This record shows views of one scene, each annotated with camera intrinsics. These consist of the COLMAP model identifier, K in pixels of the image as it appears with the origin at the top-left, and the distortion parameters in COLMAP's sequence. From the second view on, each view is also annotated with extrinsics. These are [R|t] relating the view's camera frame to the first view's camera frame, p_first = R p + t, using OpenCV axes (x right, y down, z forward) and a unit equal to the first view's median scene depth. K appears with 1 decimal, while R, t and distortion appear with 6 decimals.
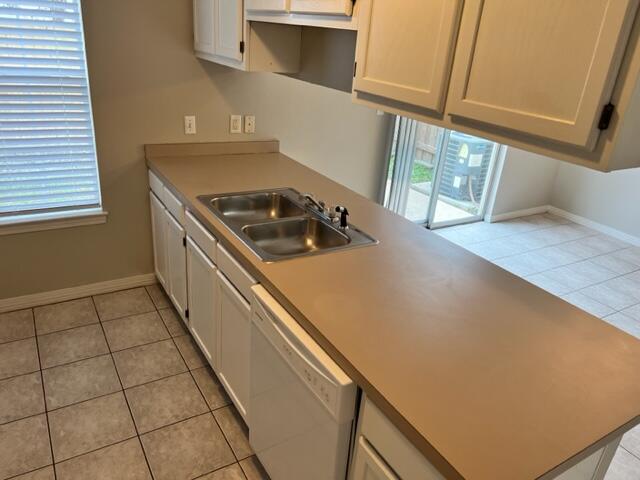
lens RADIAL K [[488.7, 0, 319.9], [0, 488.7, 241.6], [0, 0, 1]] dist [0.011758, -0.014714]
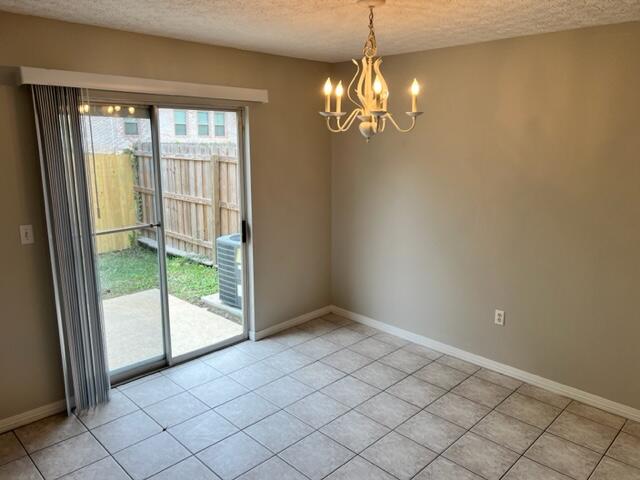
lens RADIAL K [[488.7, 0, 318.9], [0, 488.7, 240.8], [0, 0, 1]] dist [0.011758, -0.014714]
pose [[0.963583, -0.126426, 0.235637, 0.274771], [0.168950, 0.970855, -0.169990, -0.044064], [-0.207278, 0.203610, 0.956859, 0.136694]]
